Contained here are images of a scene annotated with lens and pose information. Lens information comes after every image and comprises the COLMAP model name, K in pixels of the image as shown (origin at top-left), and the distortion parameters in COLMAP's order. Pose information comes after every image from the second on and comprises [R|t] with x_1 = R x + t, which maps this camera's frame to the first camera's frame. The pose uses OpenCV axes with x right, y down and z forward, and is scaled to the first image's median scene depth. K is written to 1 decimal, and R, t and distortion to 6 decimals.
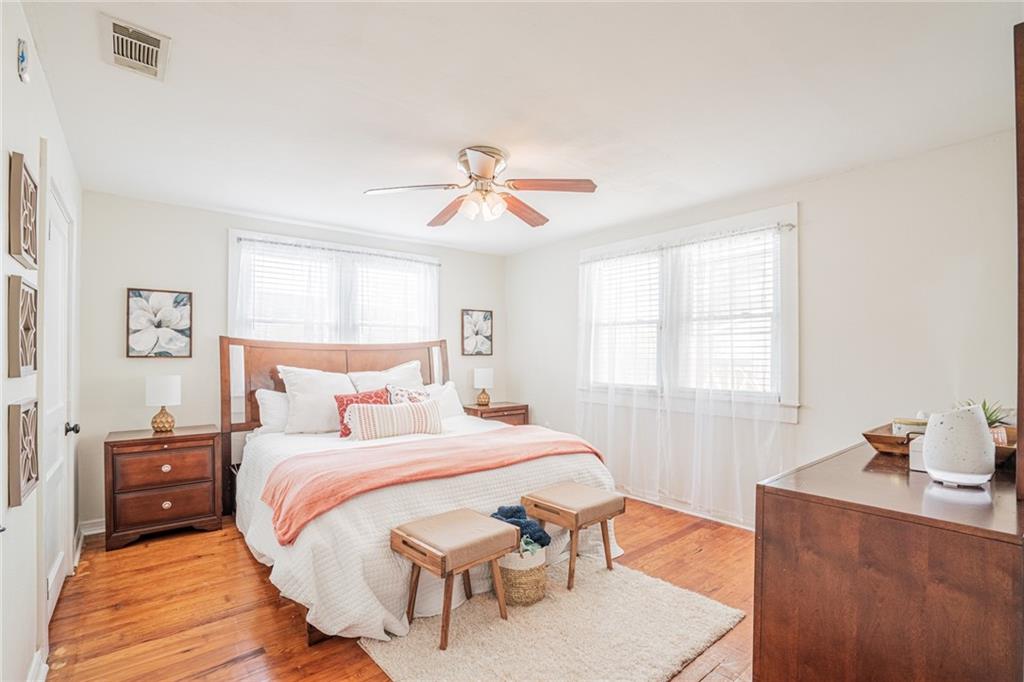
lens RADIAL K [[466.9, 0, 546.6], [0, 466.9, 355.9], [0, 0, 1]] dist [-0.029255, 0.006761]
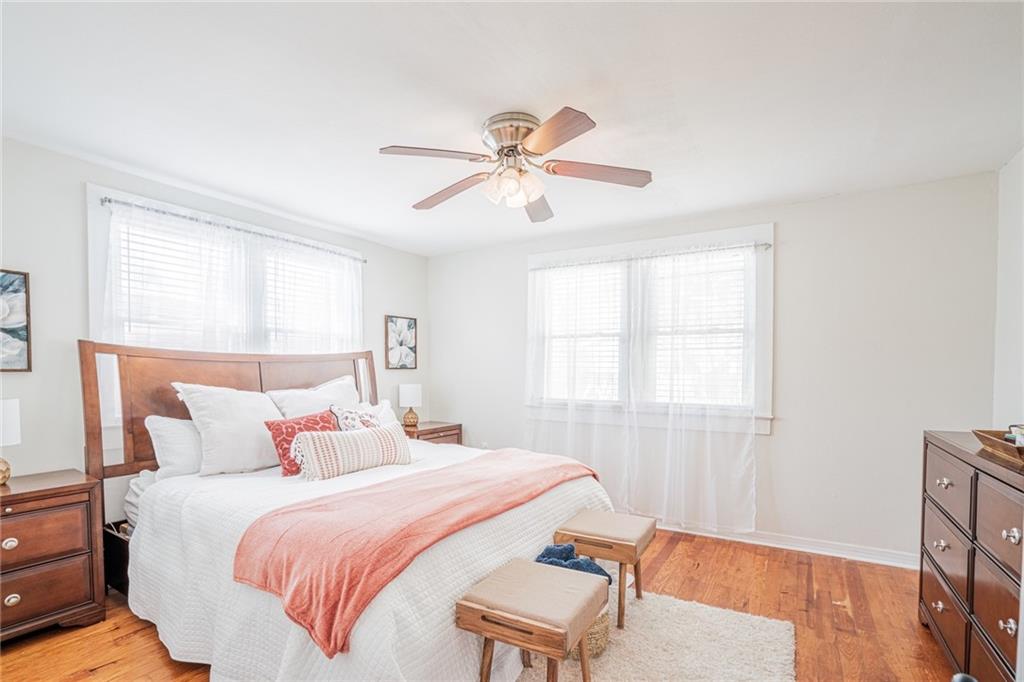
lens RADIAL K [[466.9, 0, 530.2], [0, 466.9, 383.2], [0, 0, 1]] dist [-0.029255, 0.006761]
pose [[0.953234, -0.006660, 0.302159, -0.276339], [-0.001860, 0.999609, 0.027900, 0.000452], [-0.302226, -0.027158, 0.952849, 0.150215]]
